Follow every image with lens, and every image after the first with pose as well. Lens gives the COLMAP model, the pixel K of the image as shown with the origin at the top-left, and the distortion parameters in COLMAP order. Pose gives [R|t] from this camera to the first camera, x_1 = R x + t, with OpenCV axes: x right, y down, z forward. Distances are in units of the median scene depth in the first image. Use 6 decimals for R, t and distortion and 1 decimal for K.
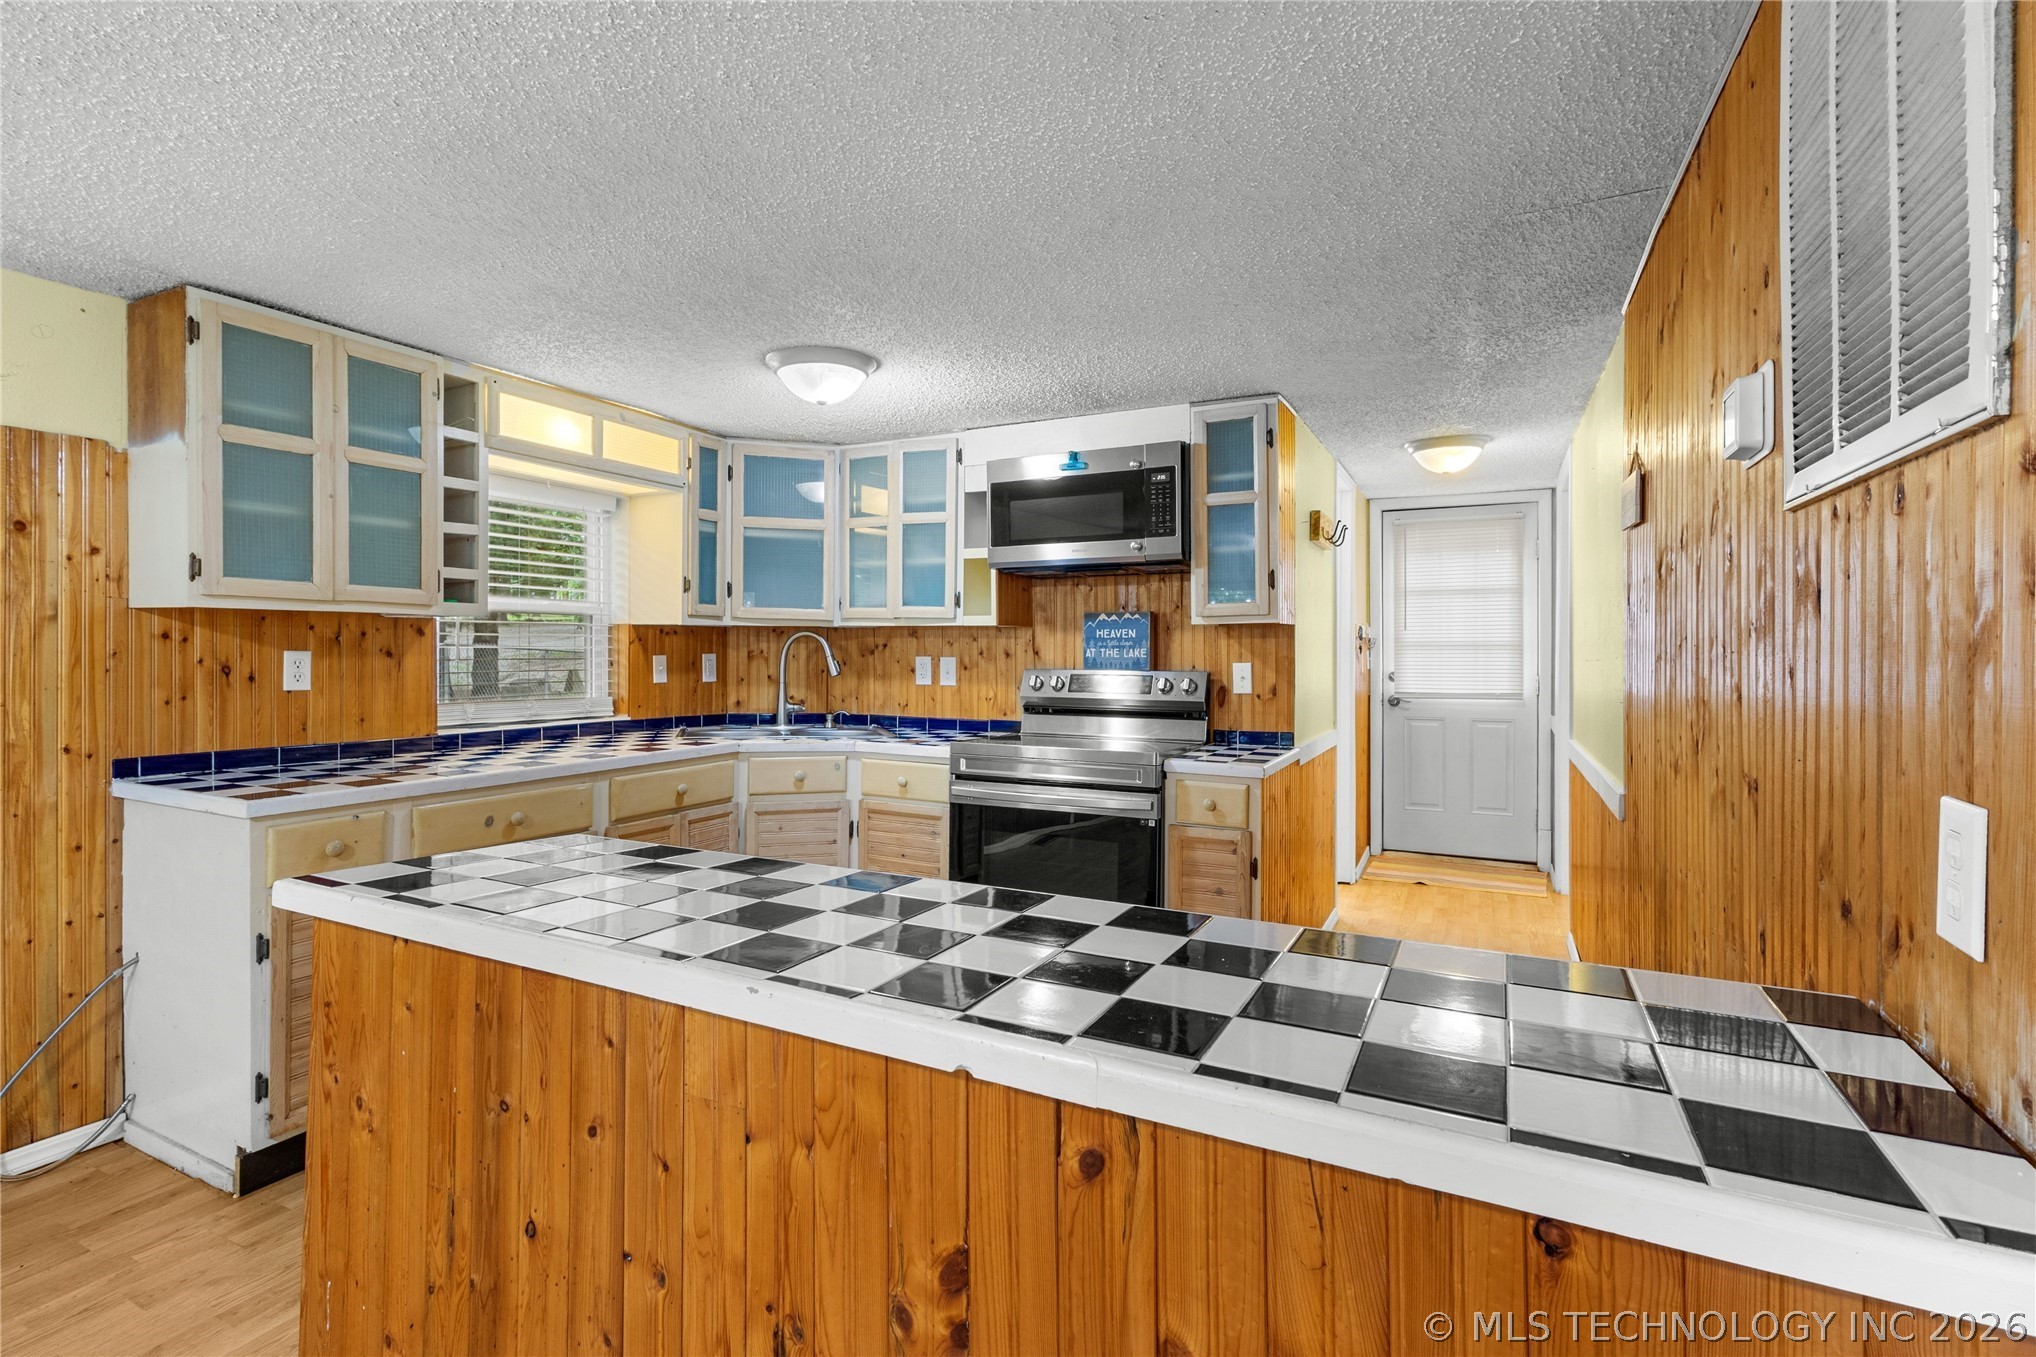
lens RADIAL K [[939.6, 0, 1022.2], [0, 939.6, 661.5], [0, 0, 1]] dist [-0.000535, -0.000101]
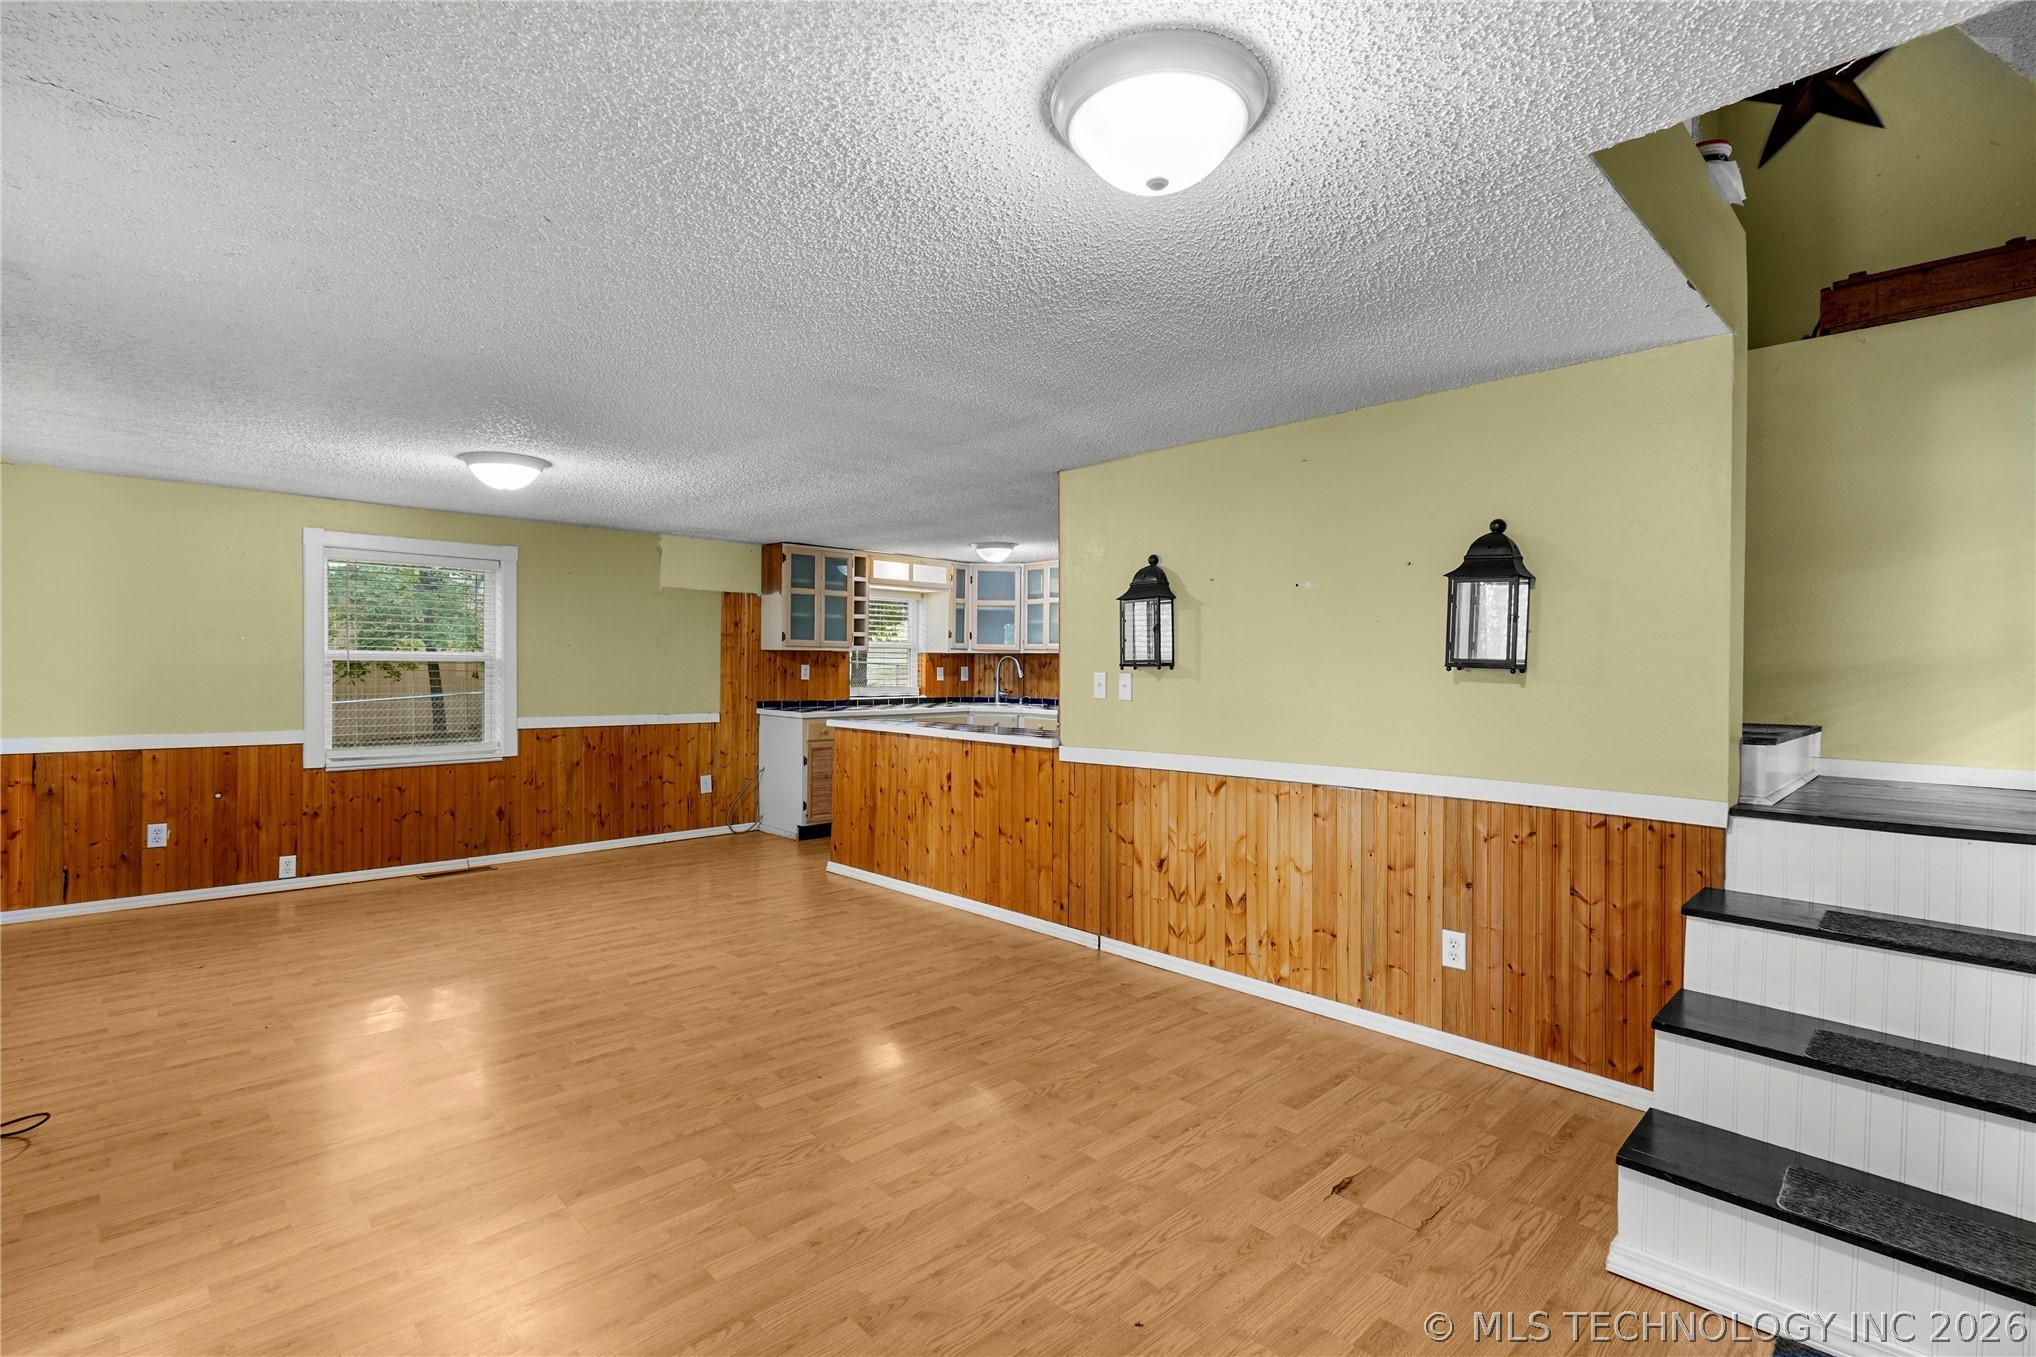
lens RADIAL K [[935.6, 0, 1018.0], [0, 935.6, 678.5], [0, 0, 1]] dist [0.001144, 0.000459]
pose [[0.941019, 0.008551, -0.338246, 0.581112], [-0.007774, 0.999963, 0.003650, 0.011412], [0.338265, -0.000805, 0.941051, -1.085682]]
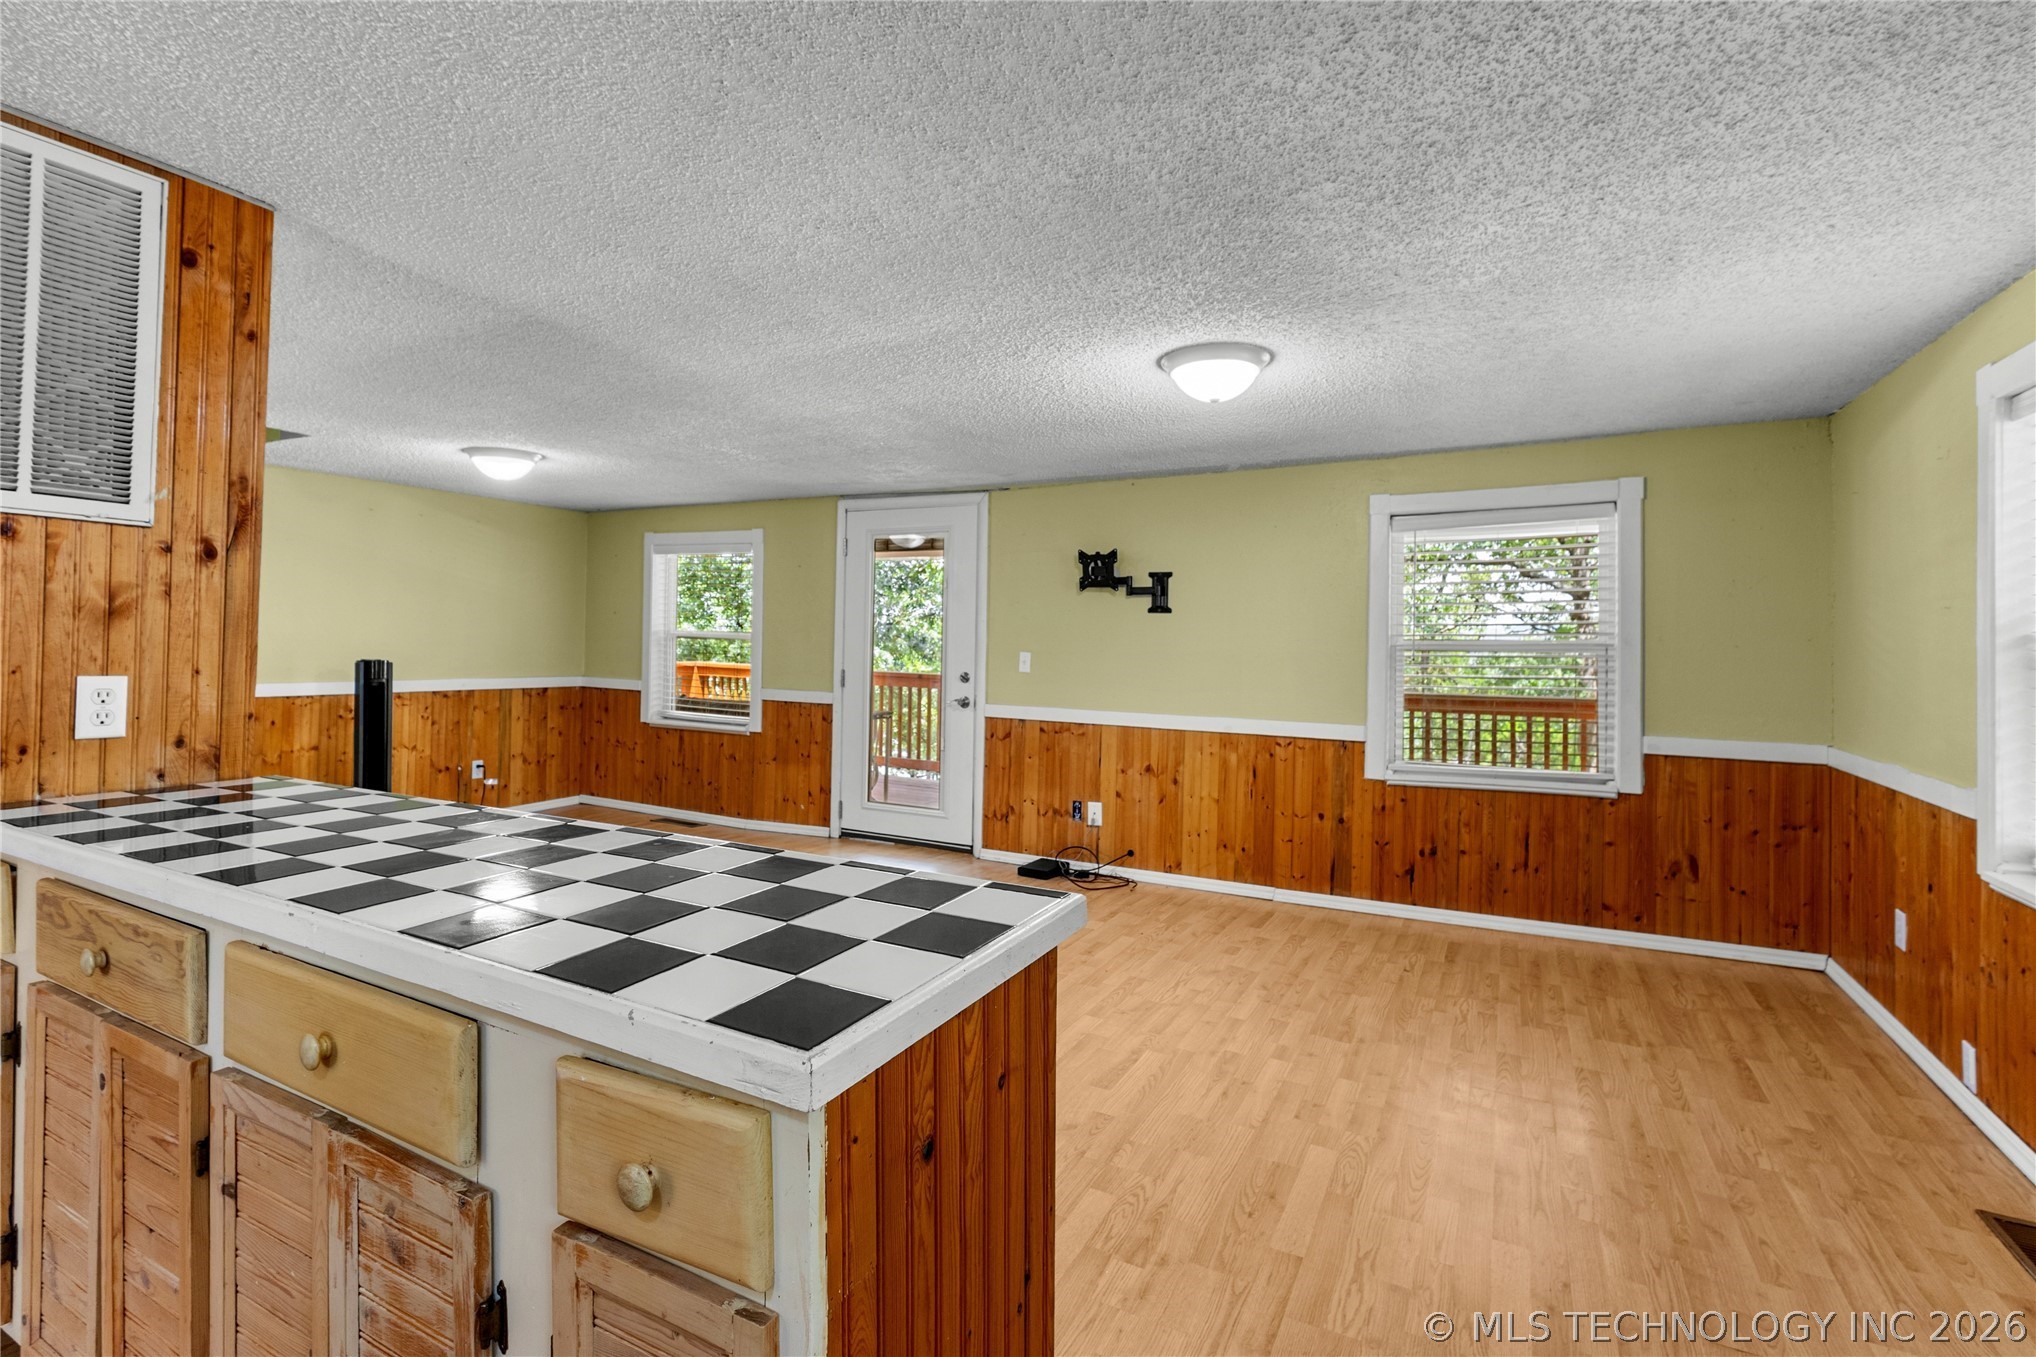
lens RADIAL K [[946.6, 0, 1017.2], [0, 946.6, 628.6], [0, 0, 1]] dist [0.001084, 0.000220]
pose [[-0.999620, -0.016382, 0.022150, -0.311488], [-0.016656, 0.999786, -0.012251, 0.002353], [-0.021944, -0.012615, -0.999680, 0.761078]]
